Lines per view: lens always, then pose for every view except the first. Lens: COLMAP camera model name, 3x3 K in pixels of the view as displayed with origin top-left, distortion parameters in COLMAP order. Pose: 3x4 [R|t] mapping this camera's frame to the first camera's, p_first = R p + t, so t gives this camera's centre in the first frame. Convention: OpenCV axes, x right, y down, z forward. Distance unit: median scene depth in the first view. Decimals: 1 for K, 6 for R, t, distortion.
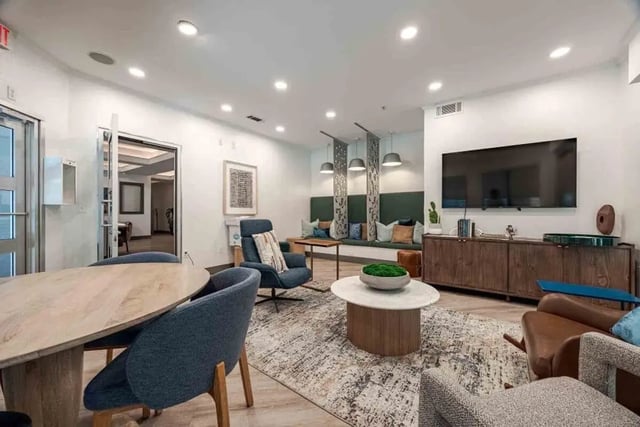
lens RADIAL K [[245.9, 0, 319.7], [0, 245.9, 213.9], [0, 0, 1]] dist [0.001604, 0.000057]
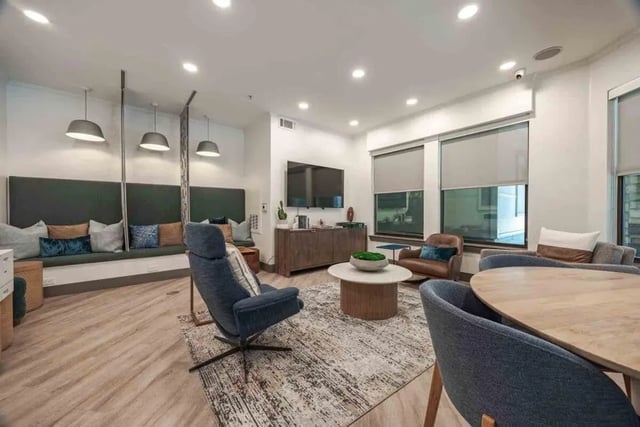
lens RADIAL K [[245.9, 0, 319.7], [0, 245.9, 213.2], [0, 0, 1]] dist [0.001604, 0.000057]
pose [[0.265003, -0.011385, 0.964180, -0.598257], [-0.002102, 0.999921, 0.012385, -0.006471], [-0.964245, -0.005309, 0.264958, 0.523421]]
